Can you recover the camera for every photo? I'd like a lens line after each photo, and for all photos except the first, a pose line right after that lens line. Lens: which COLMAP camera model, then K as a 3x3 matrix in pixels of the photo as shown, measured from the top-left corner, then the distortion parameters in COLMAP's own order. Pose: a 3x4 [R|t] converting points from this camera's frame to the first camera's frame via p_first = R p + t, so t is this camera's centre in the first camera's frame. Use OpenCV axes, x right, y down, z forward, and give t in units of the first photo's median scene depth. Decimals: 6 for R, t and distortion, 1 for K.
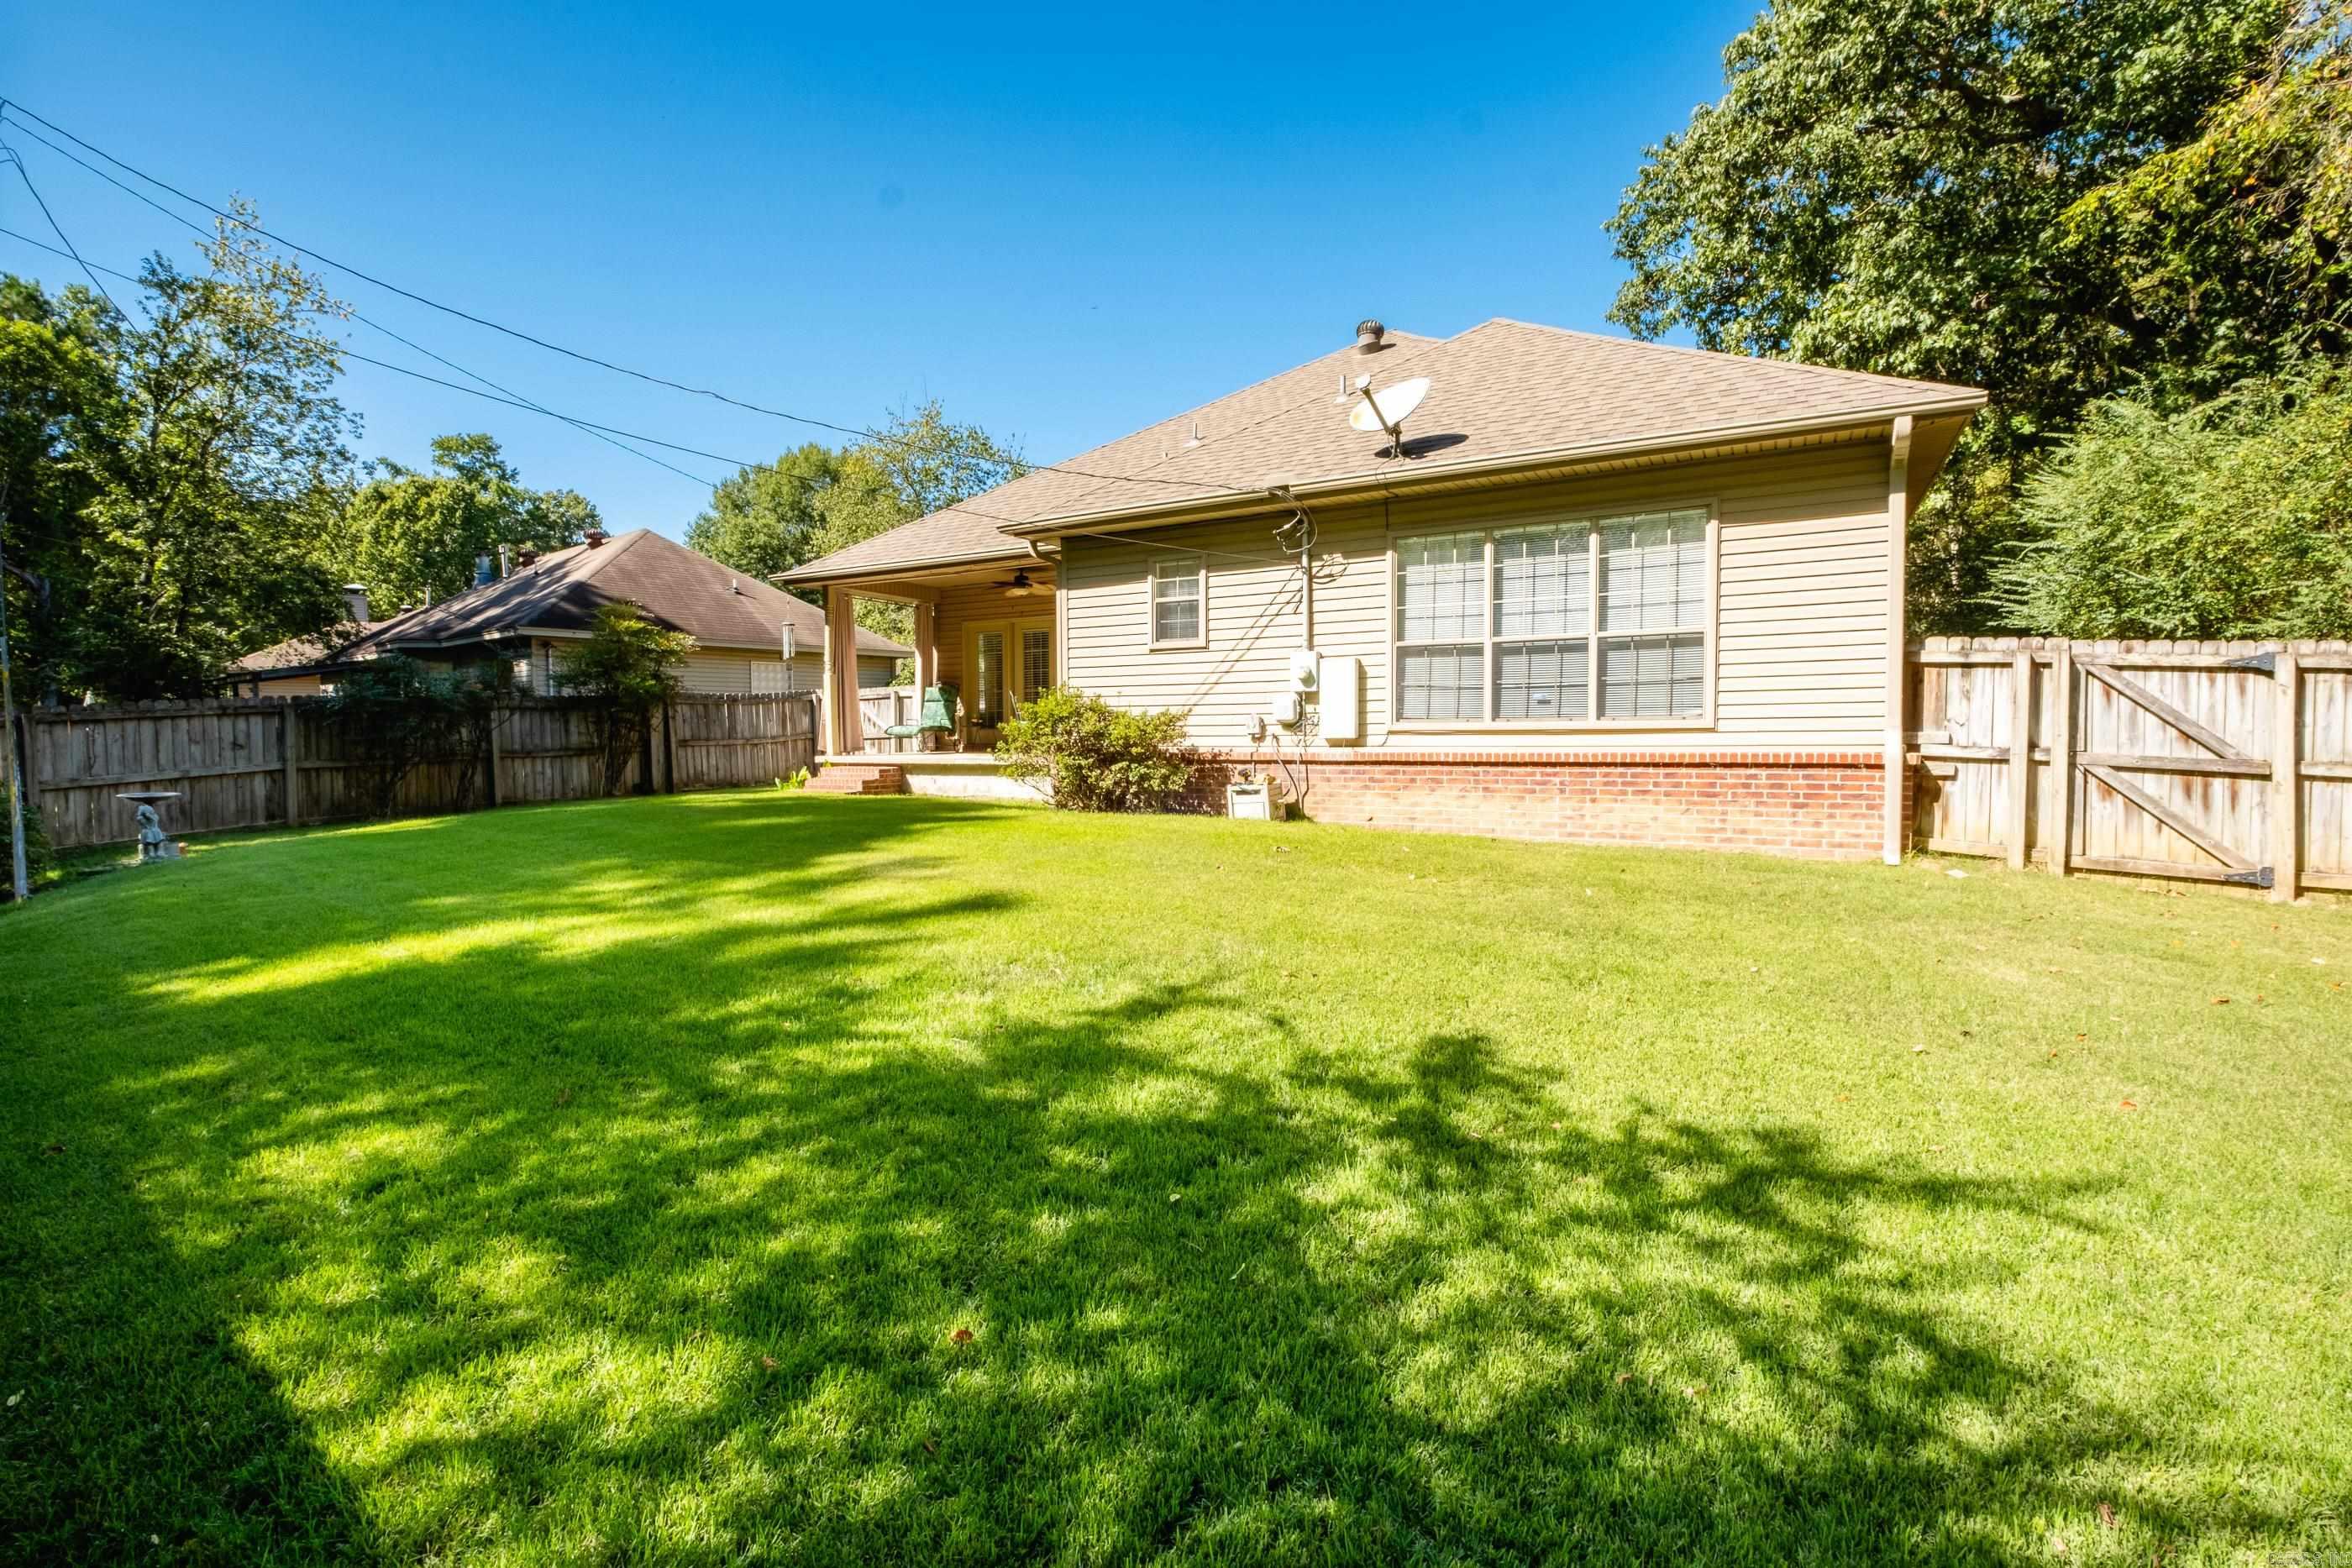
lens RADIAL K [[1064.7, 0, 1169.1], [0, 1064.7, 774.9], [0, 0, 1]] dist [-0.001465, -0.000640]
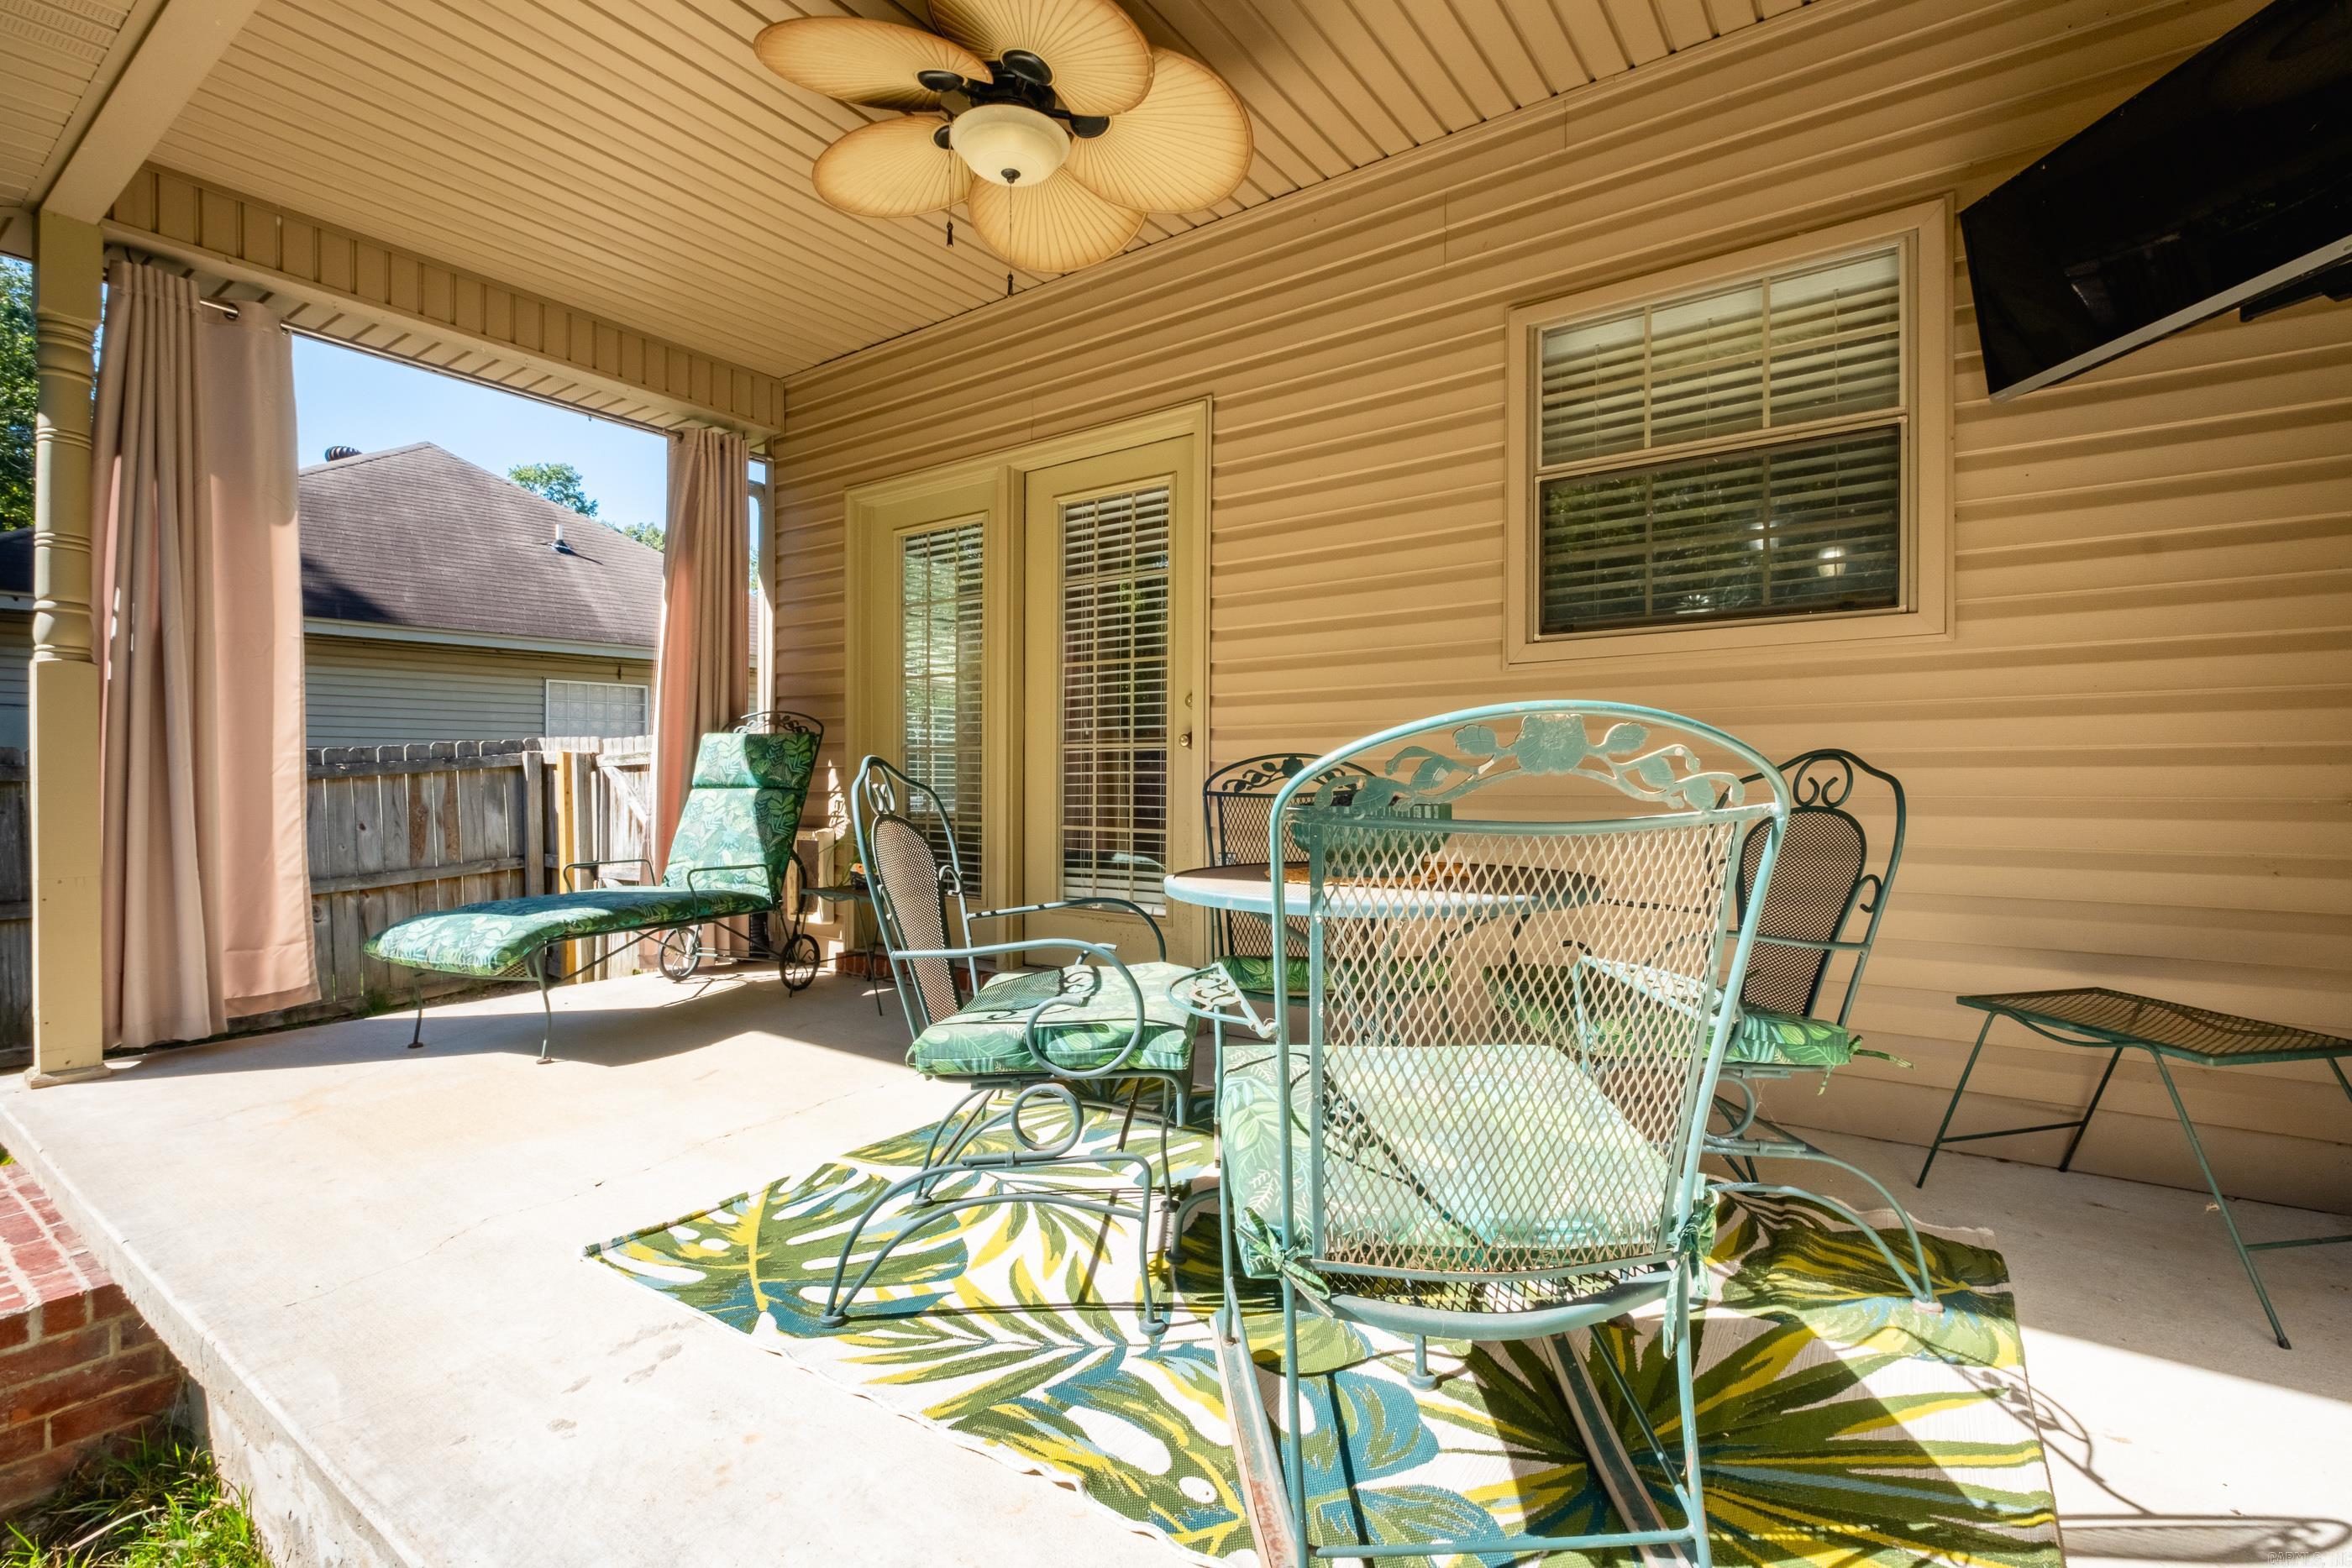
lens RADIAL K [[1051.2, 0, 1180.2], [0, 1051.2, 781.9], [0, 0, 1]] dist [0.004892, -0.005804]
pose [[0.996015, 0.009004, -0.088727, -0.144999], [-0.012418, 0.999201, -0.037996, -0.103674], [0.088314, 0.038946, 0.995331, 1.267489]]
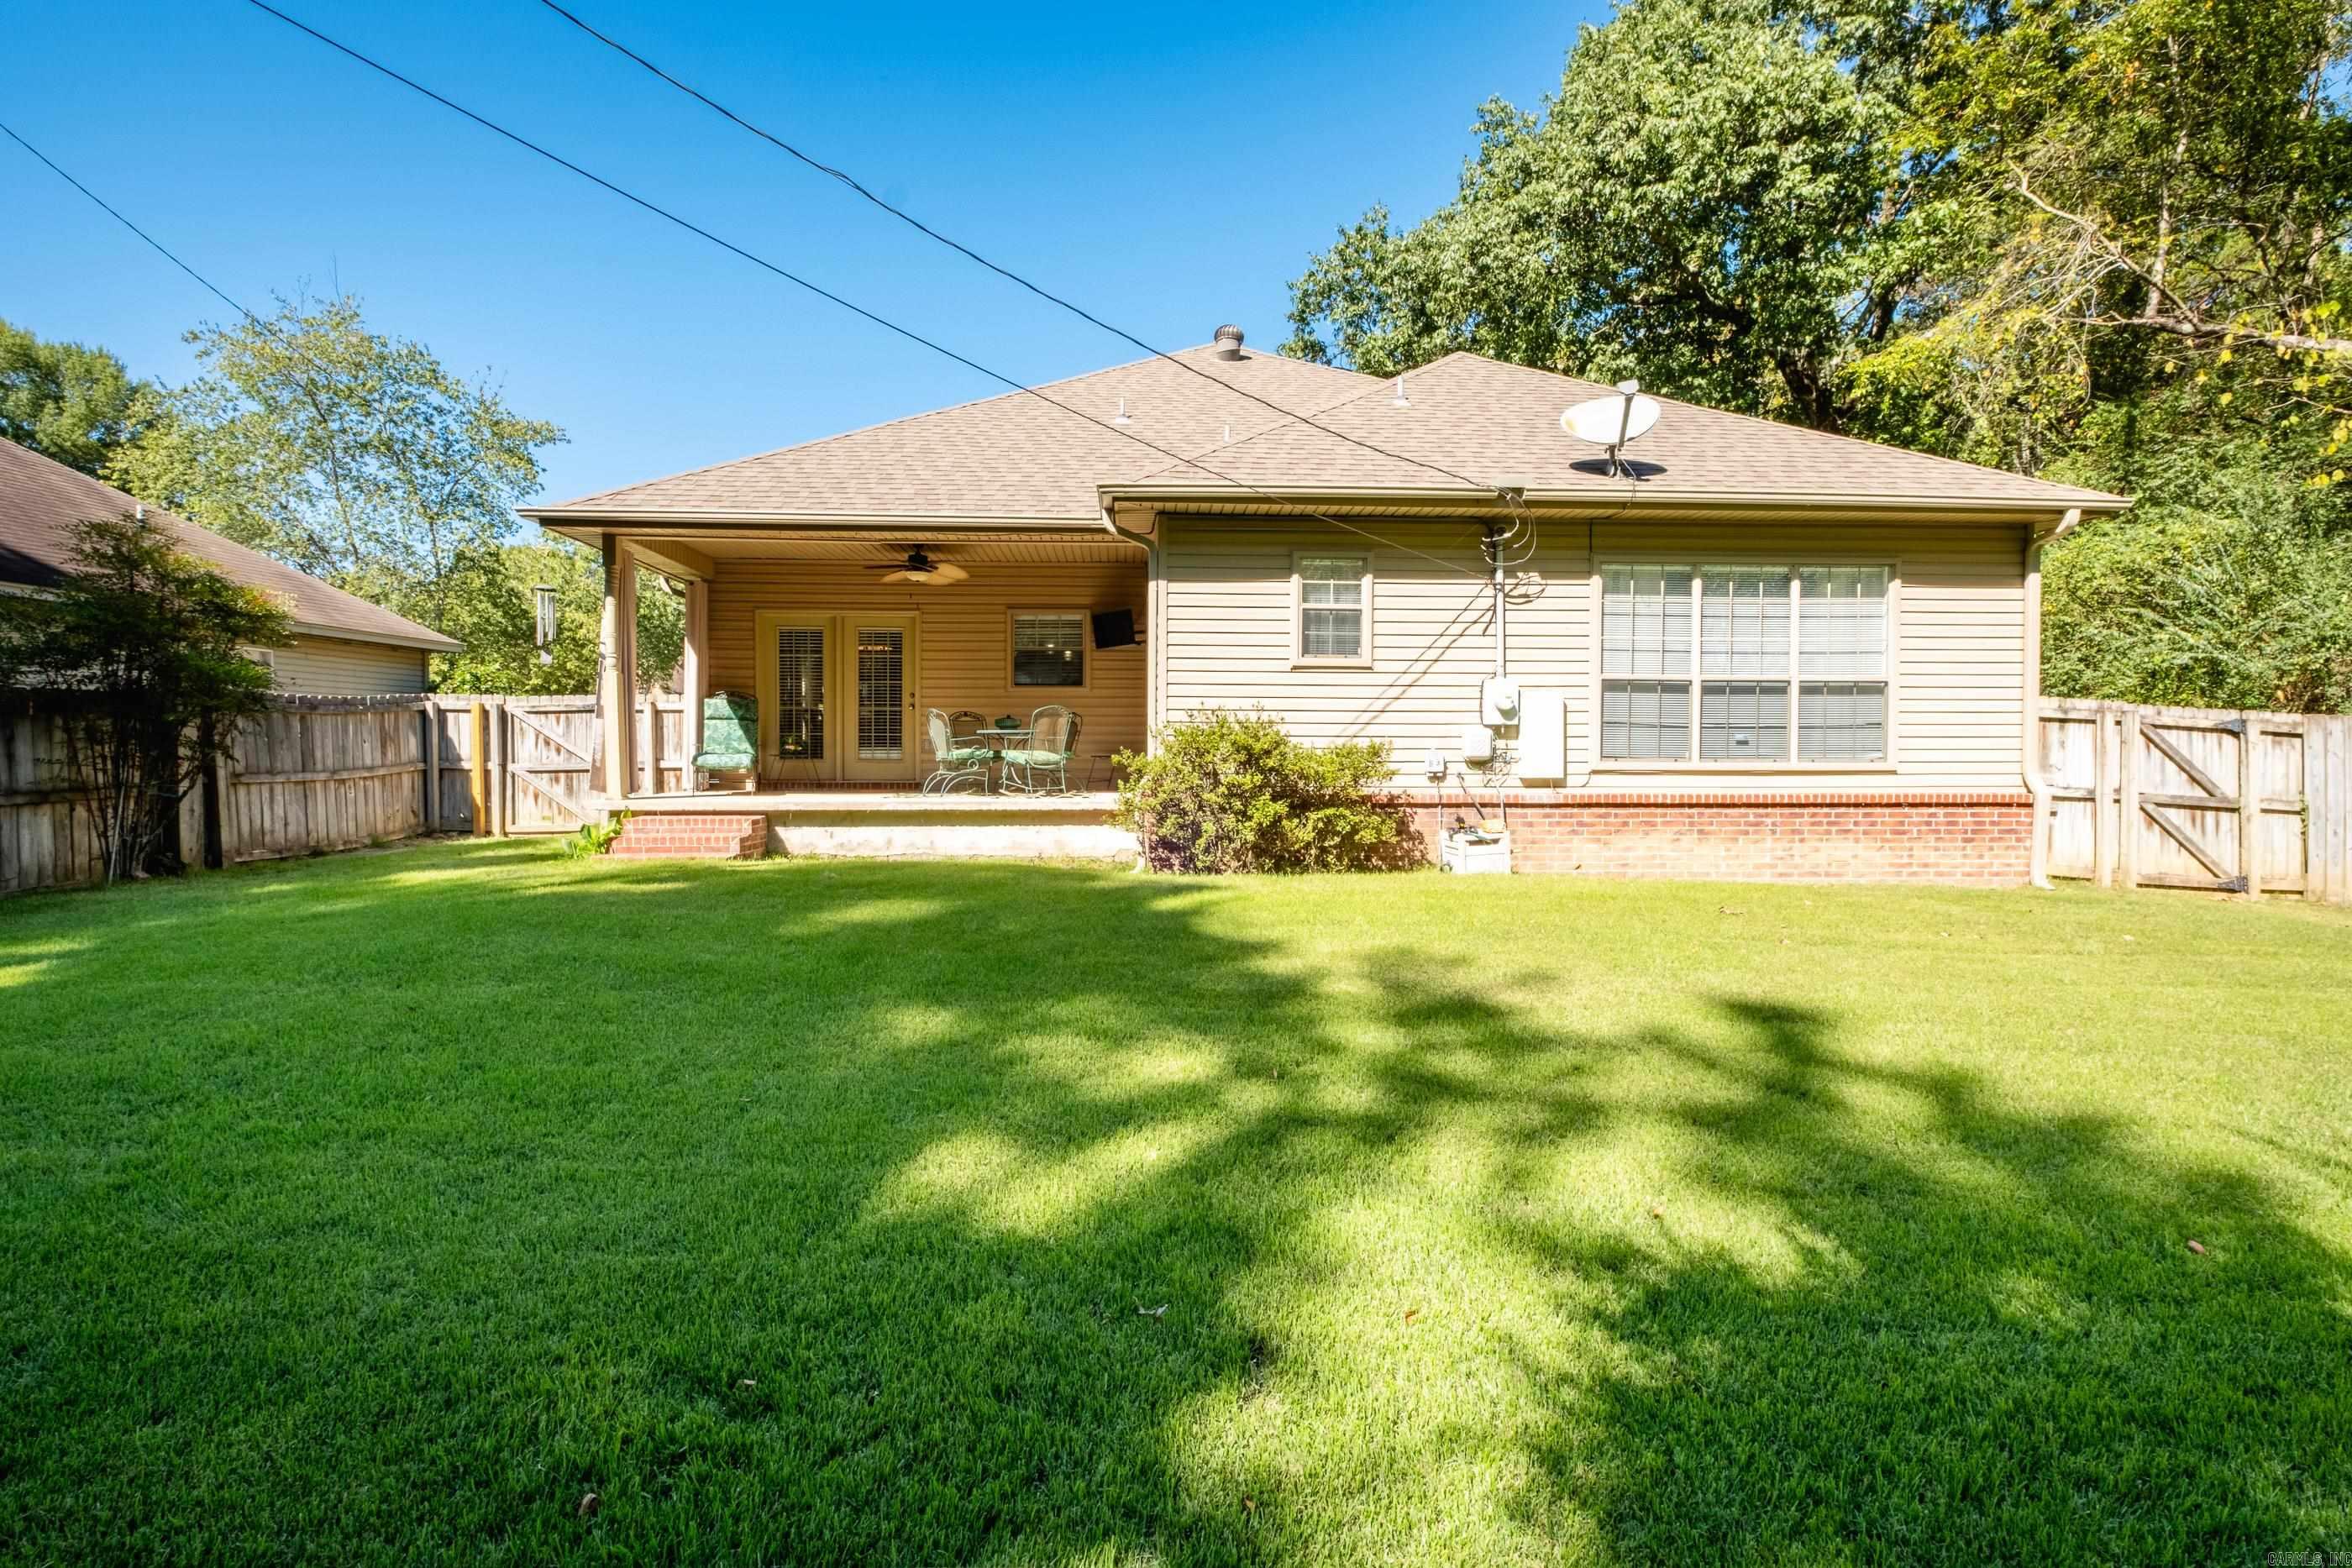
lens RADIAL K [[1064.7, 0, 1169.1], [0, 1064.7, 774.9], [0, 0, 1]] dist [-0.001465, -0.000640]
pose [[0.837419, 0.001223, 0.546560, -0.597812], [0.013107, 0.999665, -0.022319, -0.021500], [-0.546405, 0.025854, 0.837122, 0.427624]]
